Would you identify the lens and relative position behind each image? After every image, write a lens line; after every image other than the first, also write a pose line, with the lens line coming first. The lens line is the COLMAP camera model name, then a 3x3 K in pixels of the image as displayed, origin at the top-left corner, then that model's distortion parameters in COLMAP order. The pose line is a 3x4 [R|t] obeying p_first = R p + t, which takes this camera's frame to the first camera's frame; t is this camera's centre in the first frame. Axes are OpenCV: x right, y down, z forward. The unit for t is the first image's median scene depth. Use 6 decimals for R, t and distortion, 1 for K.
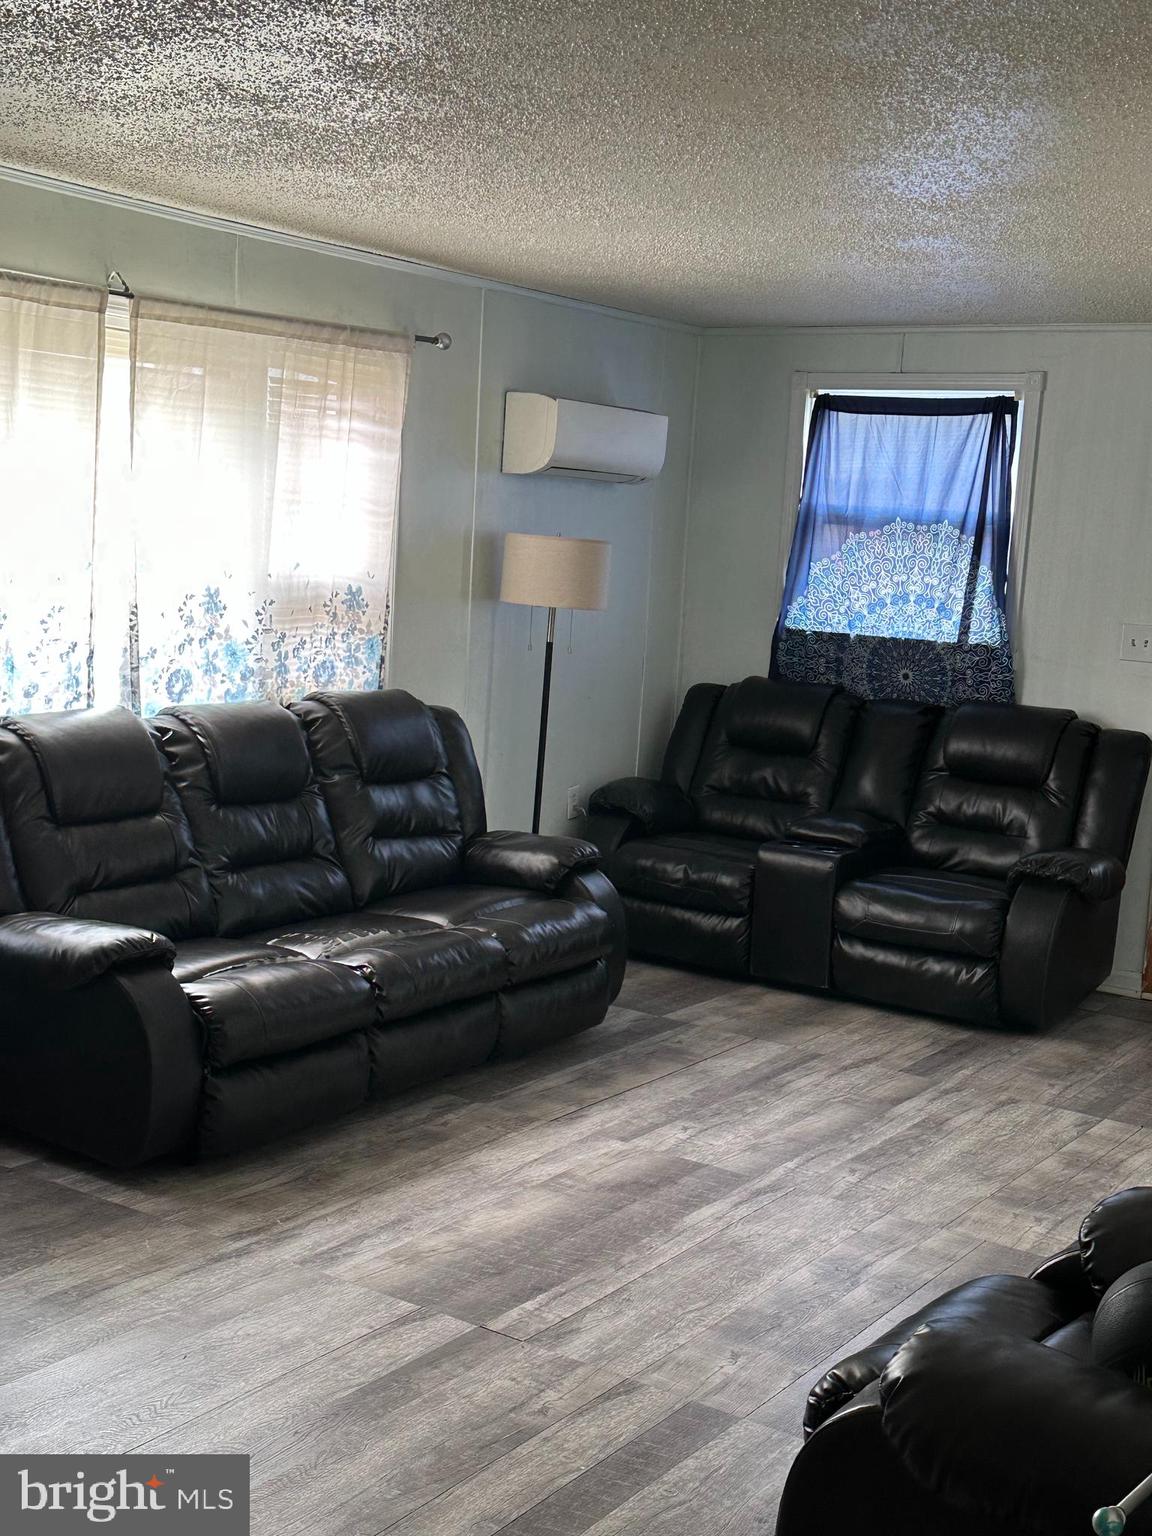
lens RADIAL K [[1948.5, 0, 576.0], [0, 1948.5, 768.0], [0, 0, 1]] dist [0.121269, -0.044342]
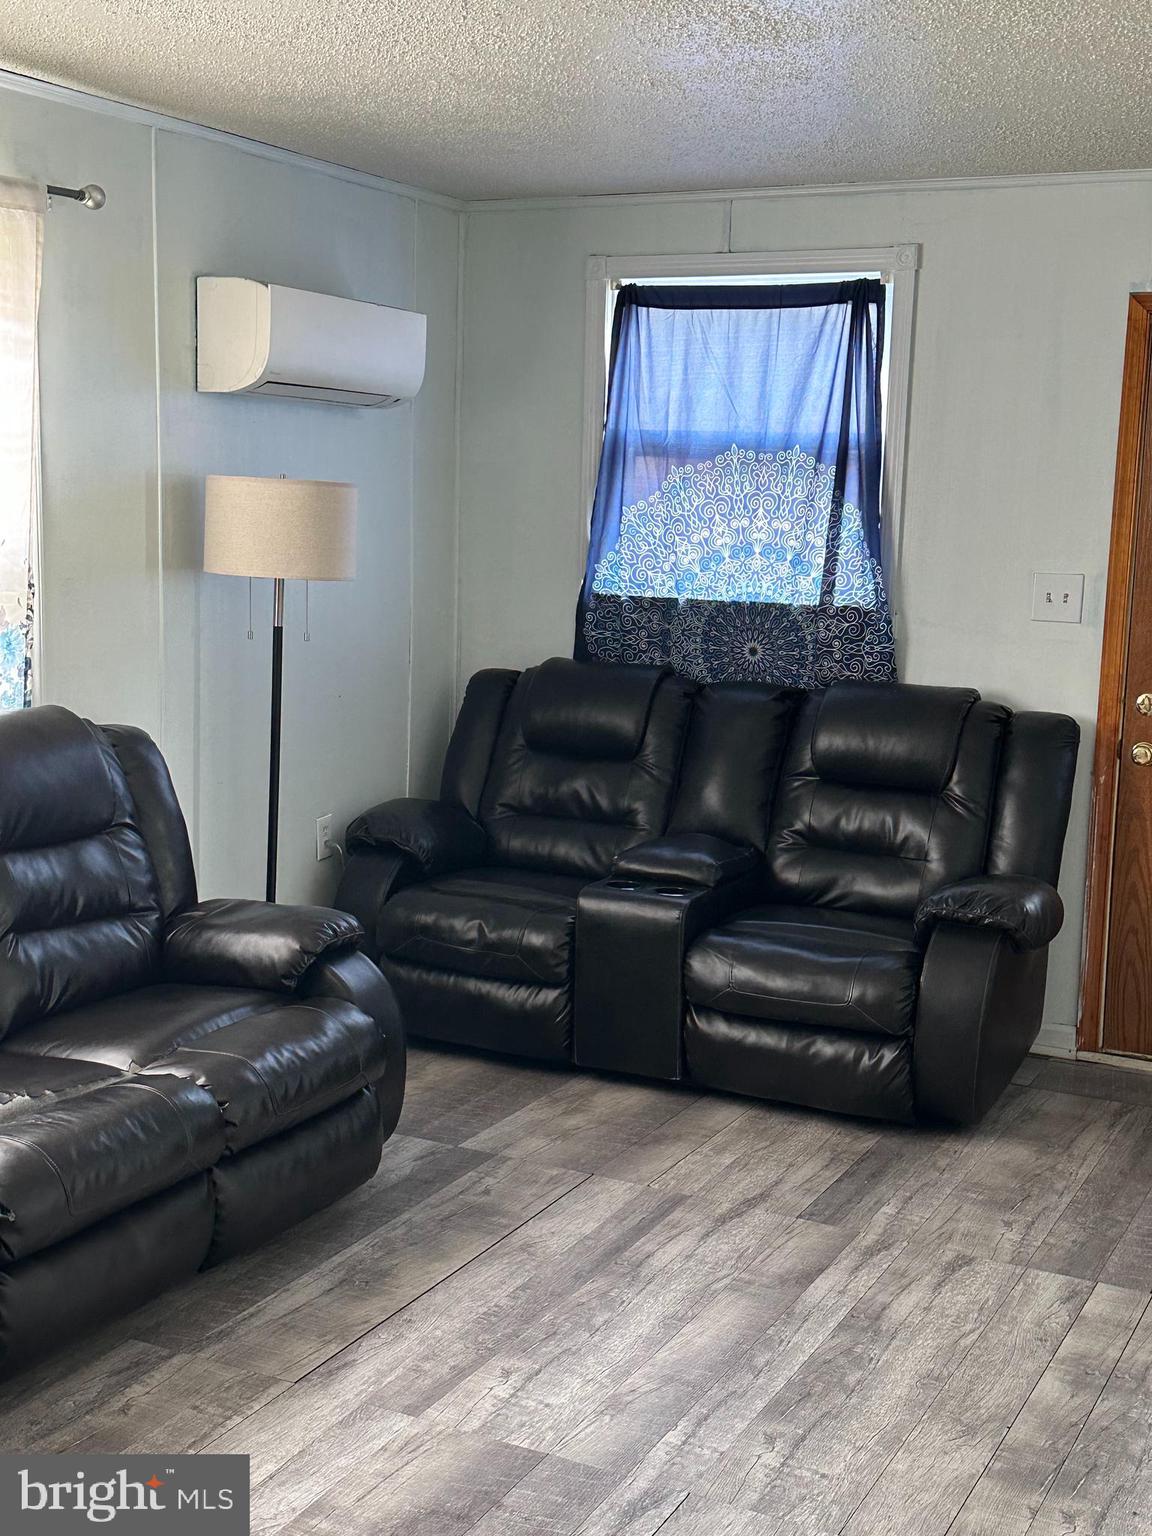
lens RADIAL K [[1948.5, 0, 576.0], [0, 1948.5, 768.0], [0, 0, 1]] dist [0.121269, -0.044342]
pose [[0.992183, -0.048043, 0.115171, 0.010204], [0.045643, 0.998684, 0.023389, -0.024655], [-0.116143, -0.017949, 0.993070, 0.273268]]
